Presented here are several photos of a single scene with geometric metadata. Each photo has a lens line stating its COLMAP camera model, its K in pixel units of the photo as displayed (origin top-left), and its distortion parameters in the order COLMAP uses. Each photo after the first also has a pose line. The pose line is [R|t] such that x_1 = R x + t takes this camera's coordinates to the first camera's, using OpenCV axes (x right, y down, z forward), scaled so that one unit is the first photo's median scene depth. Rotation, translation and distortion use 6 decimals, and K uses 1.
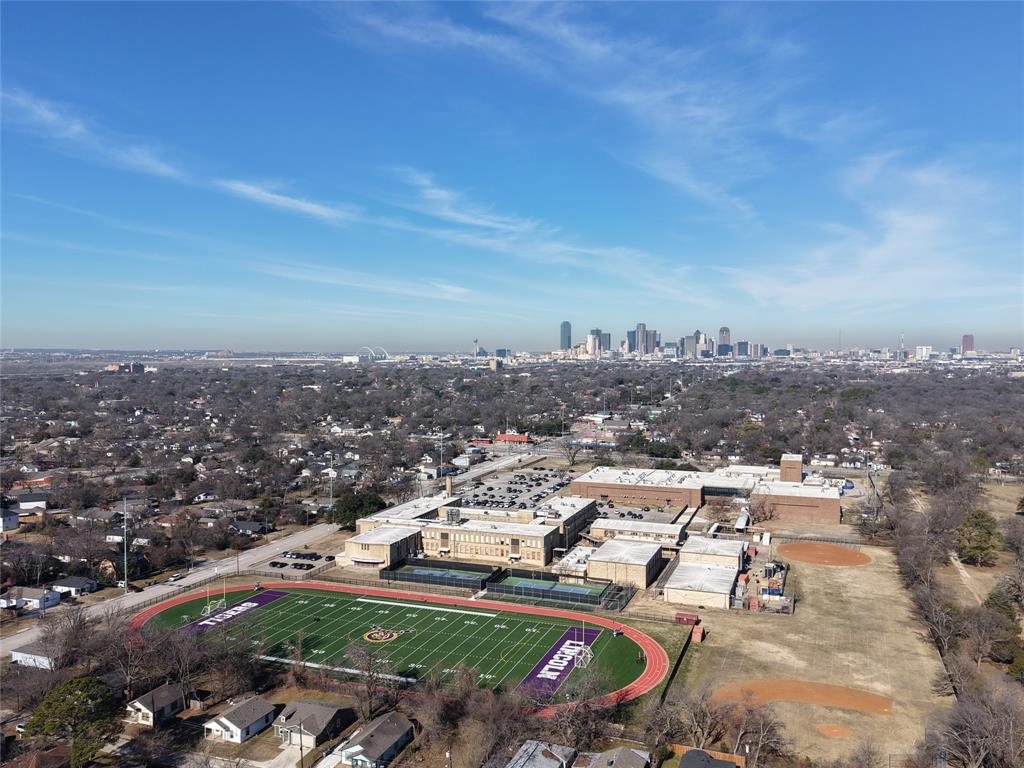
lens RADIAL K [[831.0, 0, 513.1], [0, 831.0, 384.4], [0, 0, 1]] dist [0.034102, -0.042972]
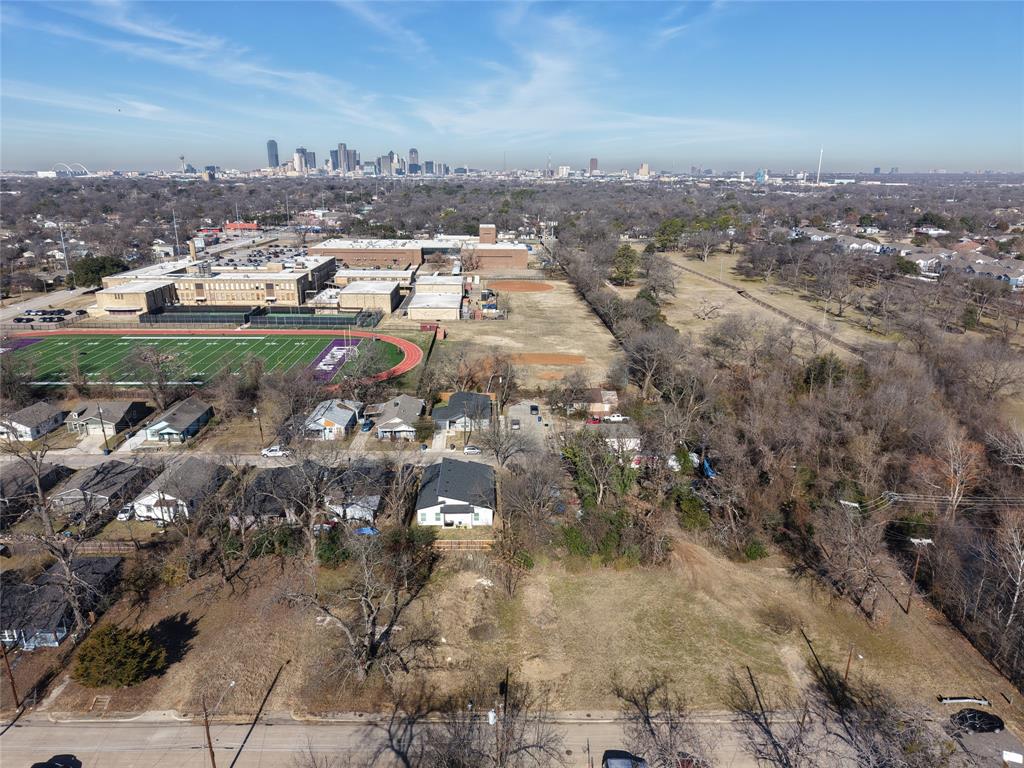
lens RADIAL K [[680.8, 0, 512.0], [0, 680.8, 384.0], [0, 0, 1]] dist [0.025348, -0.026765]
pose [[0.926447, -0.106477, 0.361052, -0.040055], [0.010058, 0.965819, 0.259021, 0.079053], [-0.376291, -0.236338, 0.895851, 0.020661]]
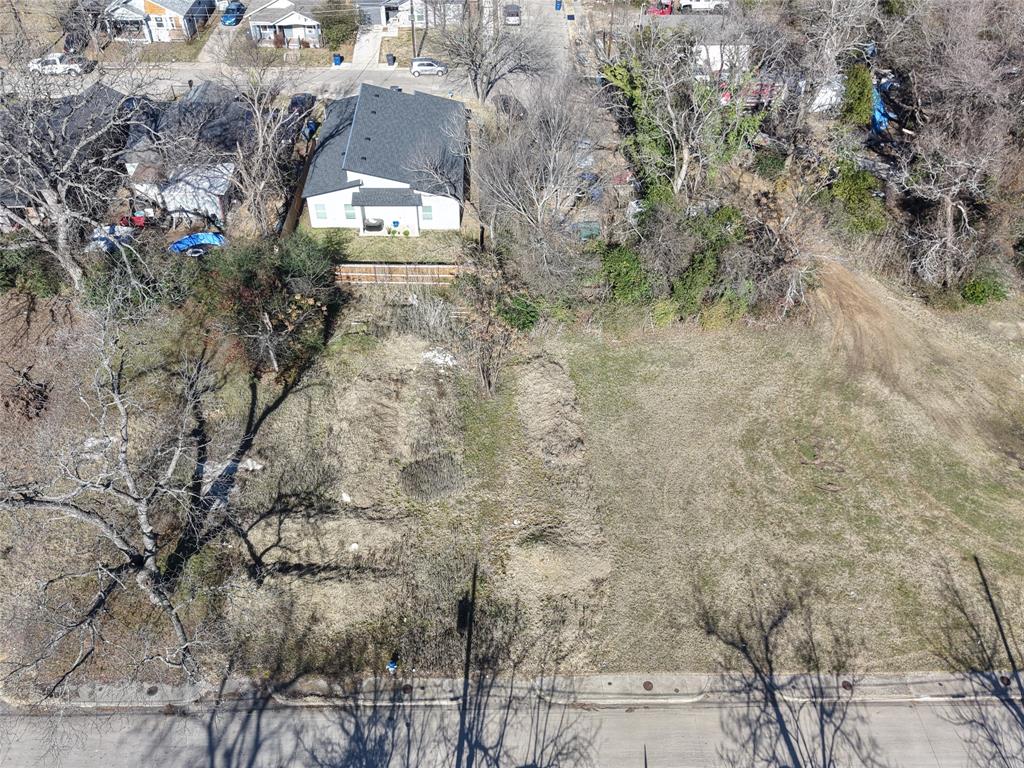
lens RADIAL K [[828.3, 0, 512.0], [0, 828.3, 384.0], [0, 0, 1]] dist [0.019568, -0.018166]
pose [[0.929339, -0.249178, 0.272470, 0.012353], [0.003722, 0.744228, 0.667915, 0.125205], [-0.369210, -0.619705, 0.692568, 0.139576]]
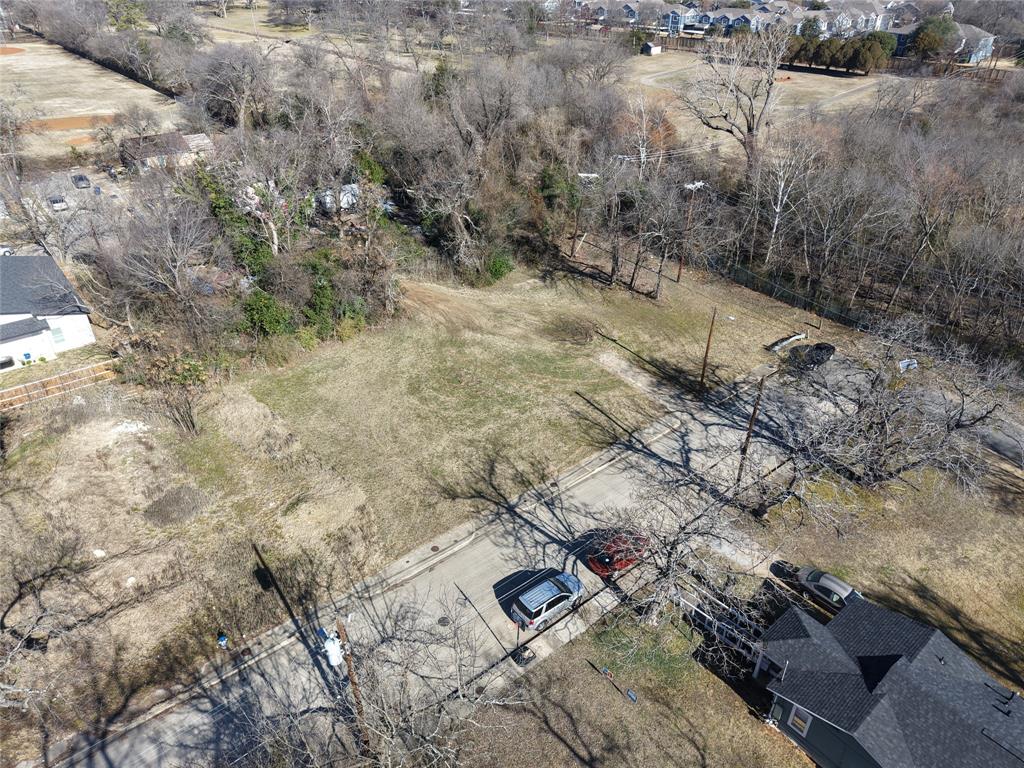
lens RADIAL K [[680.8, 0, 512.0], [0, 680.8, 384.0], [0, 0, 1]] dist [0.025348, -0.026765]
pose [[0.500663, -0.458223, 0.734417, -0.020477], [0.025877, 0.855950, 0.516410, 0.151388], [-0.865255, -0.239543, 0.440401, 0.127884]]
